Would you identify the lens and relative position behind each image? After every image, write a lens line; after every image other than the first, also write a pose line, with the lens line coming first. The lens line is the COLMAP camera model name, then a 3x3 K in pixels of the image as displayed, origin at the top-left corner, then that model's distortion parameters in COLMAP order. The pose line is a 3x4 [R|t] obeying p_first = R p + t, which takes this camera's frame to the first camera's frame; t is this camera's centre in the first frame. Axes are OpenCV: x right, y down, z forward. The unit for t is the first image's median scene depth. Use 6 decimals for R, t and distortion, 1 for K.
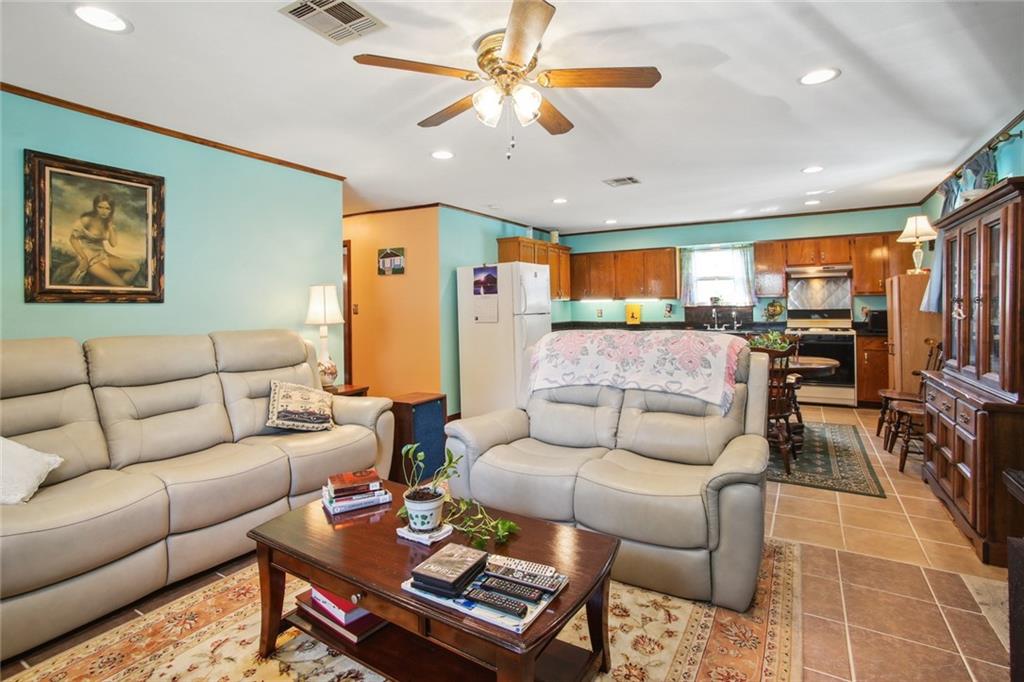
lens RADIAL K [[491.0, 0, 512.5], [0, 491.0, 315.7], [0, 0, 1]] dist [0.001021, 0.000296]
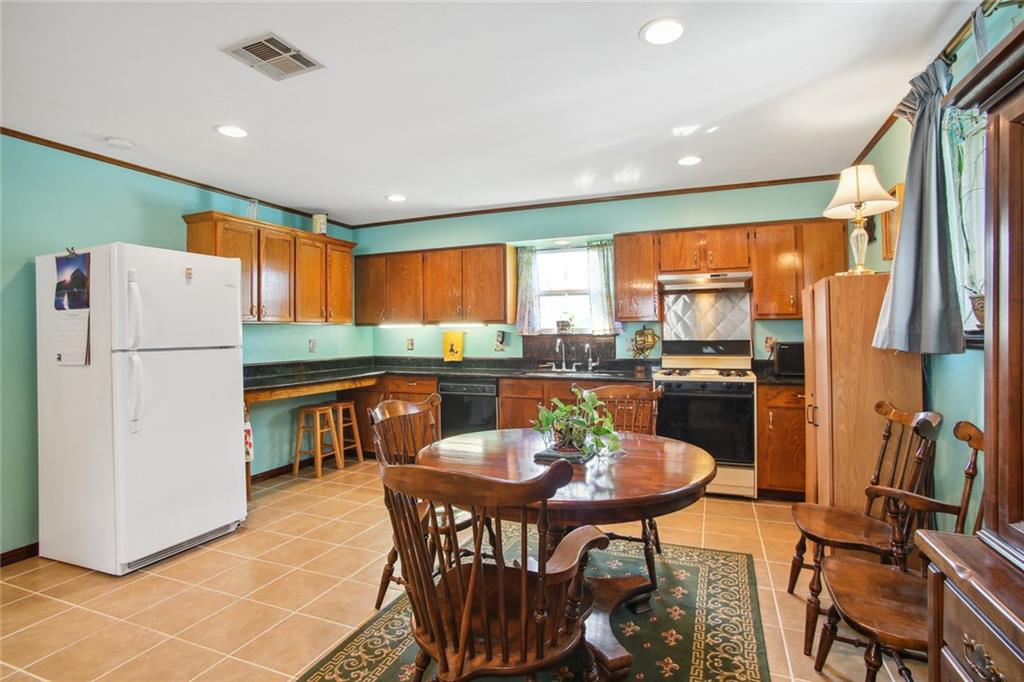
lens RADIAL K [[511.3, 0, 512.0], [0, 511.3, 341.0], [0, 0, 1]] dist [-0.024913, 0.000135]
pose [[0.988706, 0.002017, 0.149854, 0.266662], [-0.001331, 0.999988, -0.004677, -0.008420], [-0.149862, 0.004425, 0.988697, 0.369076]]
